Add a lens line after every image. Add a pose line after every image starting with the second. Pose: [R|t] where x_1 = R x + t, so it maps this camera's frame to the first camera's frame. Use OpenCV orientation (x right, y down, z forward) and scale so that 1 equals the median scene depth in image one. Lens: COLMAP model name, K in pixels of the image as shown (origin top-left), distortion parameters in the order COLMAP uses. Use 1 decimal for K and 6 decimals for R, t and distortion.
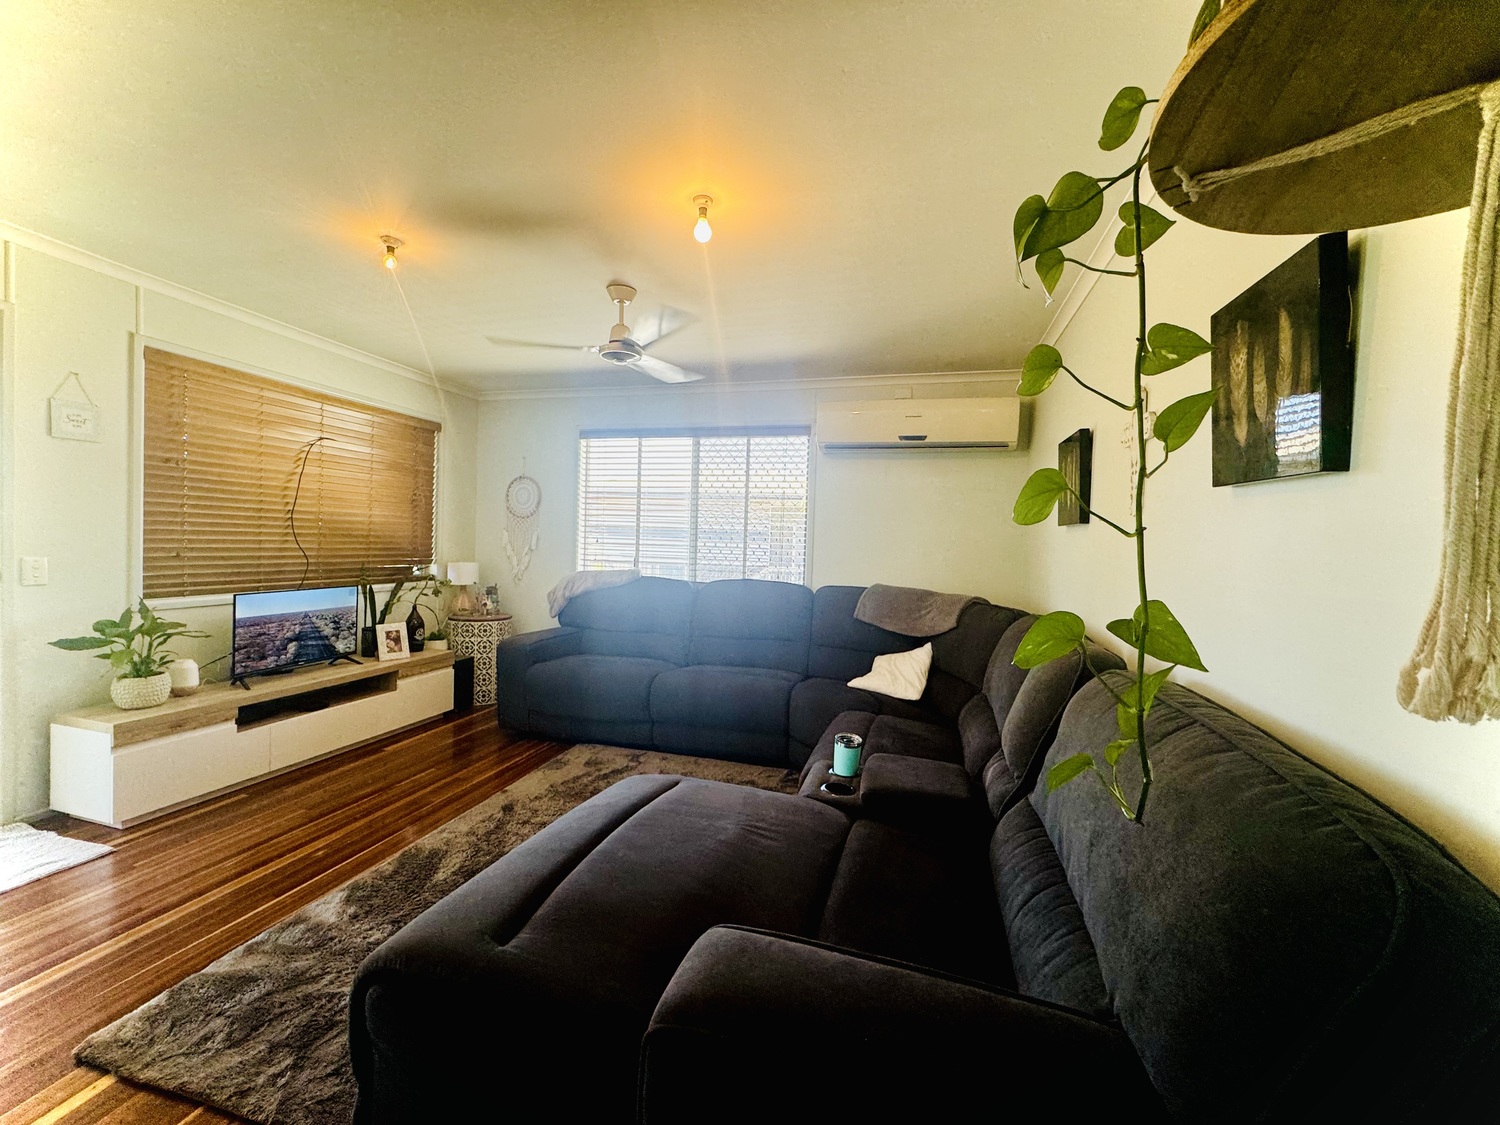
lens RADIAL K [[600.9, 0, 751.3], [0, 600.9, 559.1], [0, 0, 1]] dist [-0.001031, 0.000198]
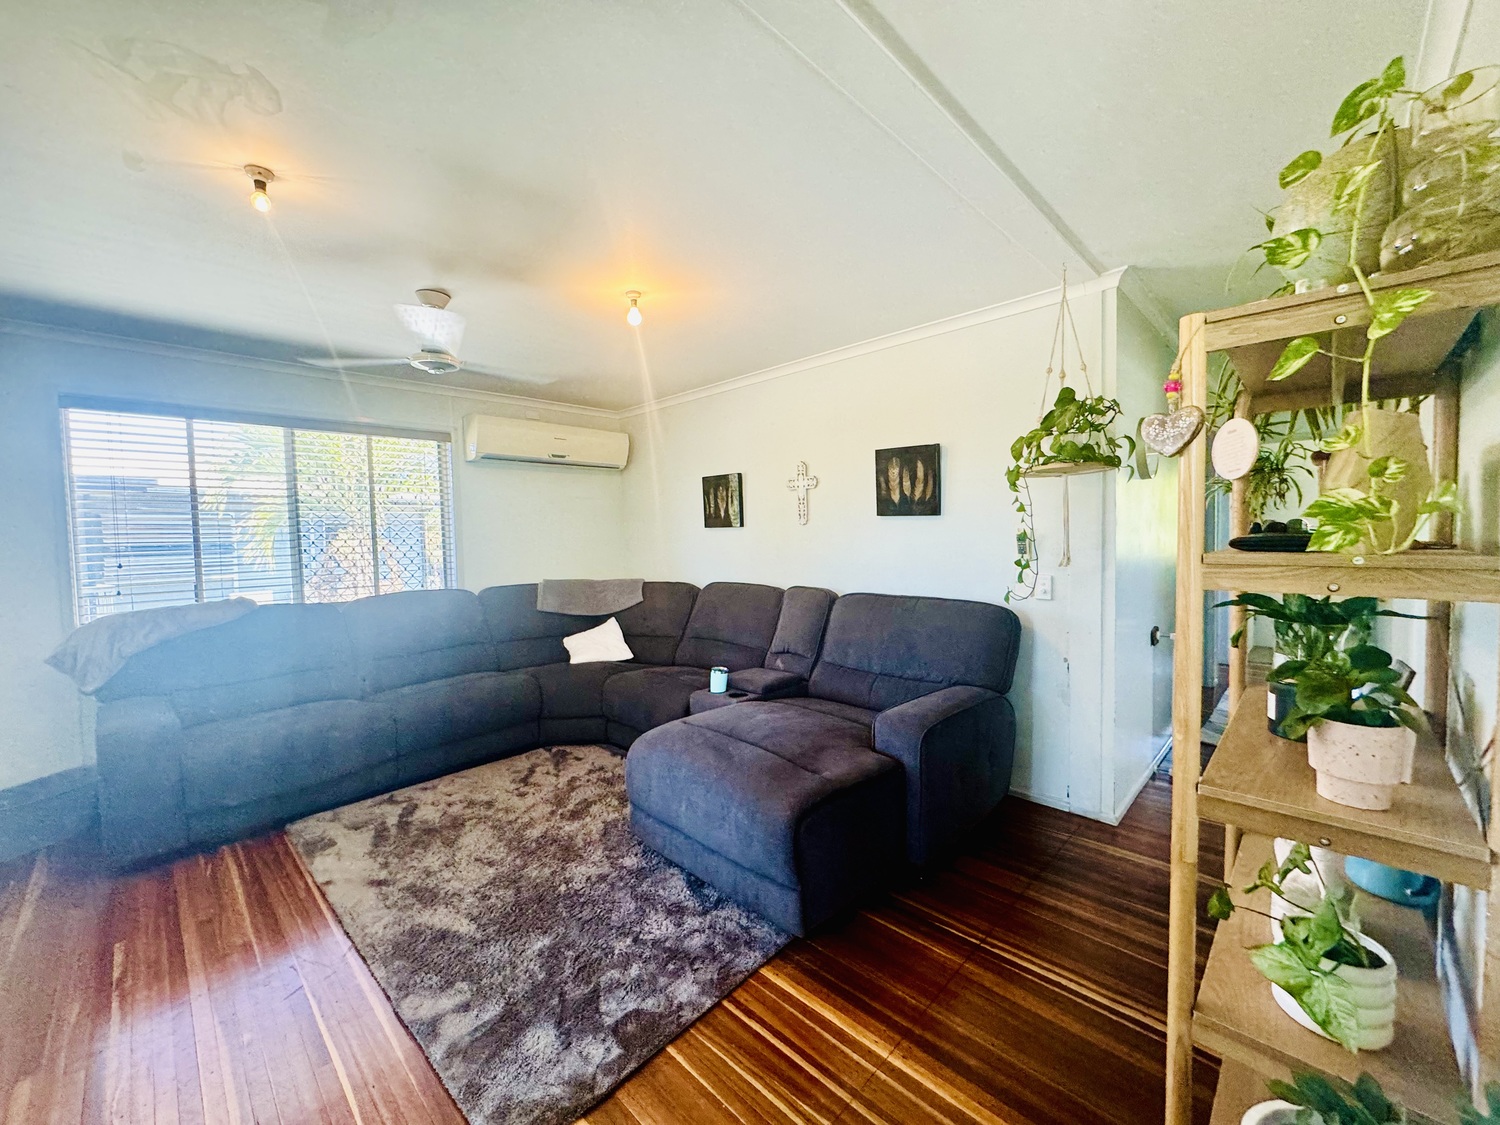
lens RADIAL K [[600.9, 0, 751.3], [0, 600.9, 559.1], [0, 0, 1]] dist [-0.001031, 0.000198]
pose [[0.473119, -0.080896, 0.877277, -0.683752], [0.062376, 0.996352, 0.058236, -0.045689], [-0.878788, 0.027169, 0.476439, 0.095229]]
